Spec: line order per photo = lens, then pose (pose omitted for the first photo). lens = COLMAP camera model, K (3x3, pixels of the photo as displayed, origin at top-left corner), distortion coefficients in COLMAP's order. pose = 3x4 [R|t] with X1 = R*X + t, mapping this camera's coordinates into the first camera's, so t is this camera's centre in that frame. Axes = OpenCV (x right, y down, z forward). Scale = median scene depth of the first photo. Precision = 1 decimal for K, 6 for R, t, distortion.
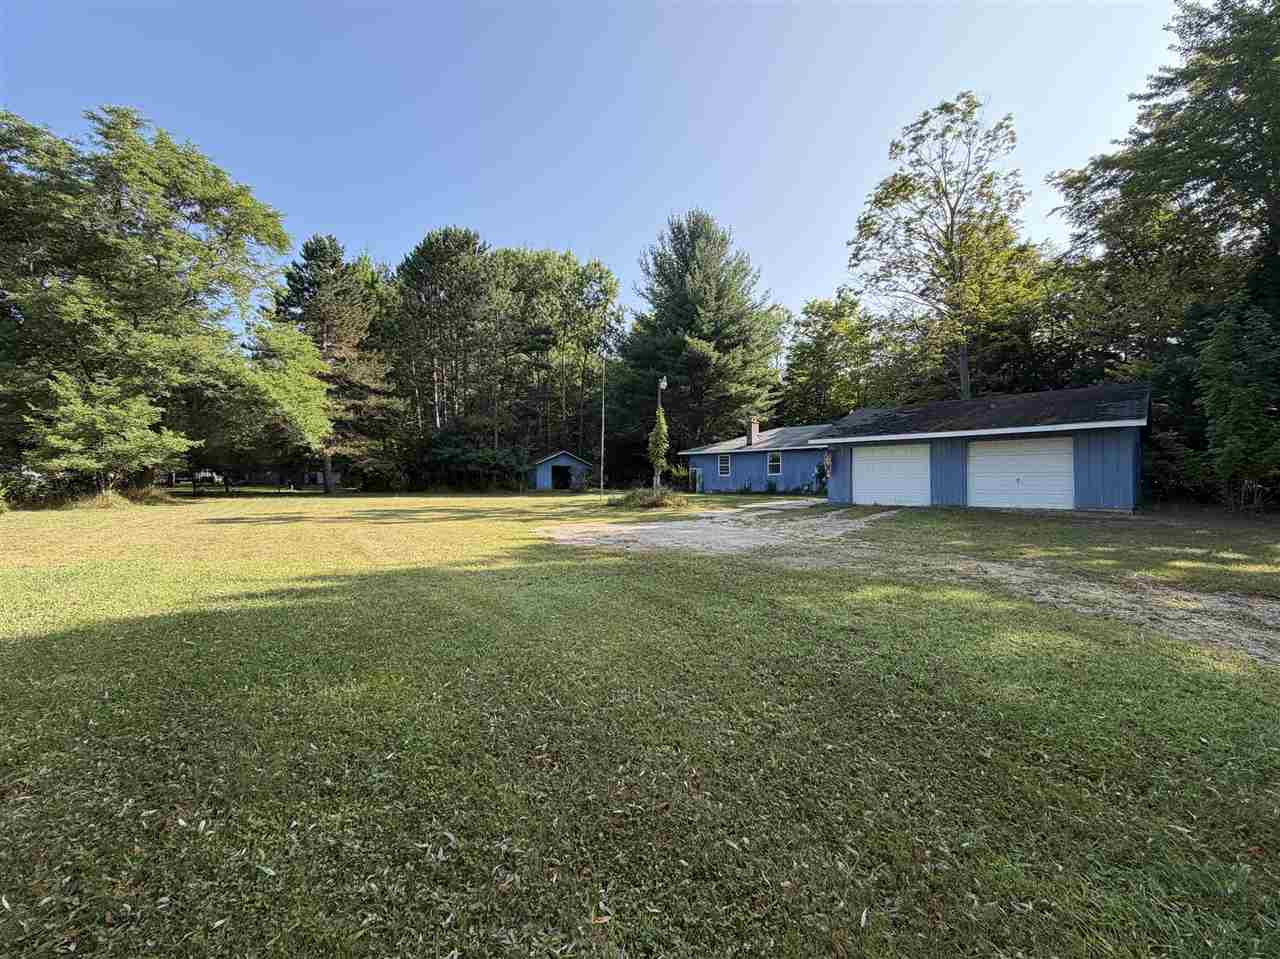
lens RADIAL K [[558.3, 0, 640.6], [0, 558.3, 472.7], [0, 0, 1]] dist [0.002578, 0.001478]
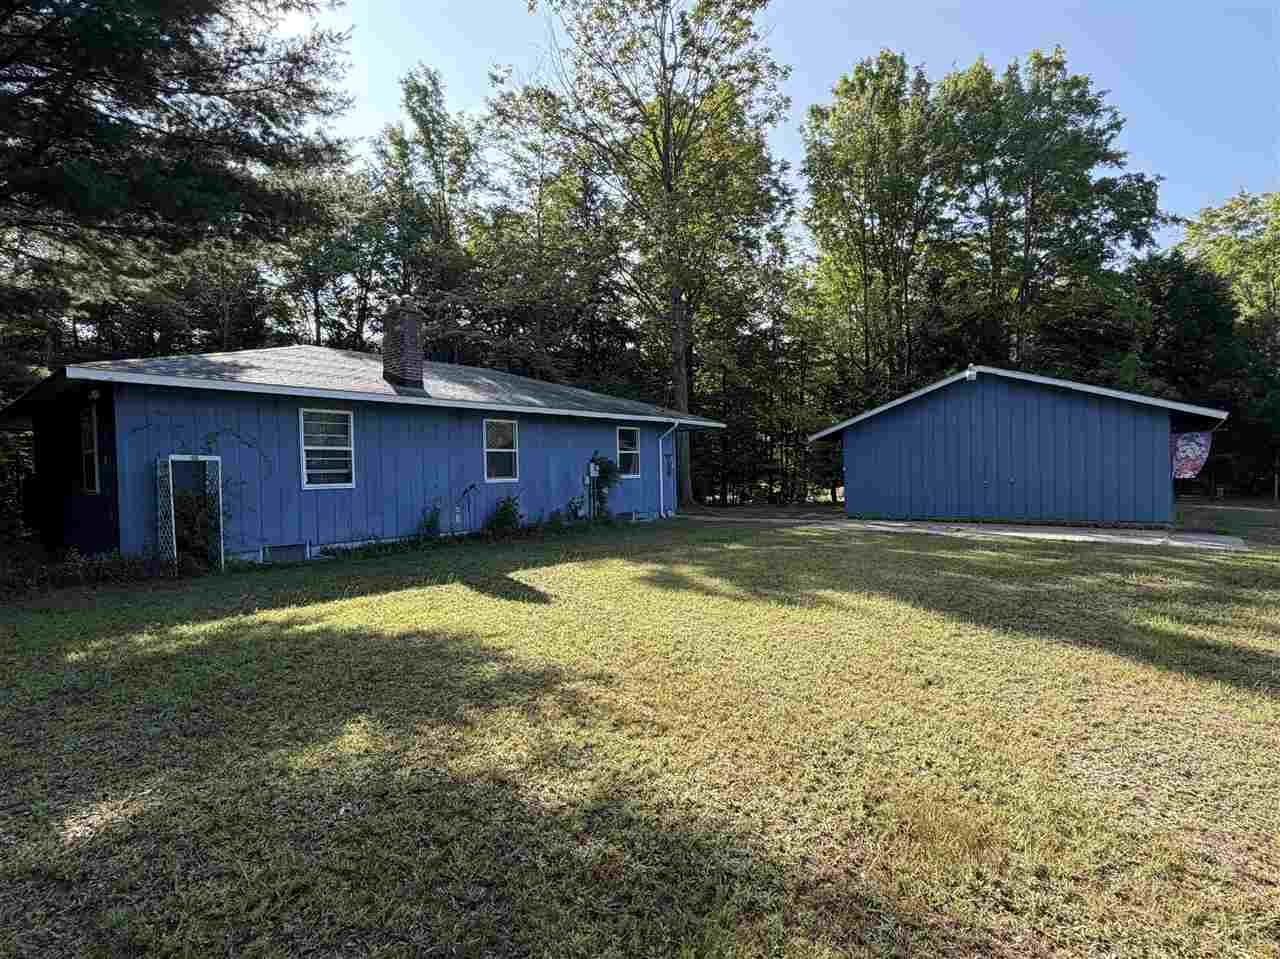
lens RADIAL K [[634.1, 0, 640.1], [0, 634.1, 480.5], [0, 0, 1]] dist [0.000071, 0.000010]
pose [[0.873390, -0.010644, 0.486906, 0.137554], [0.007068, 0.999933, 0.009182, 0.000108], [-0.486971, -0.004578, 0.873406, 0.696119]]
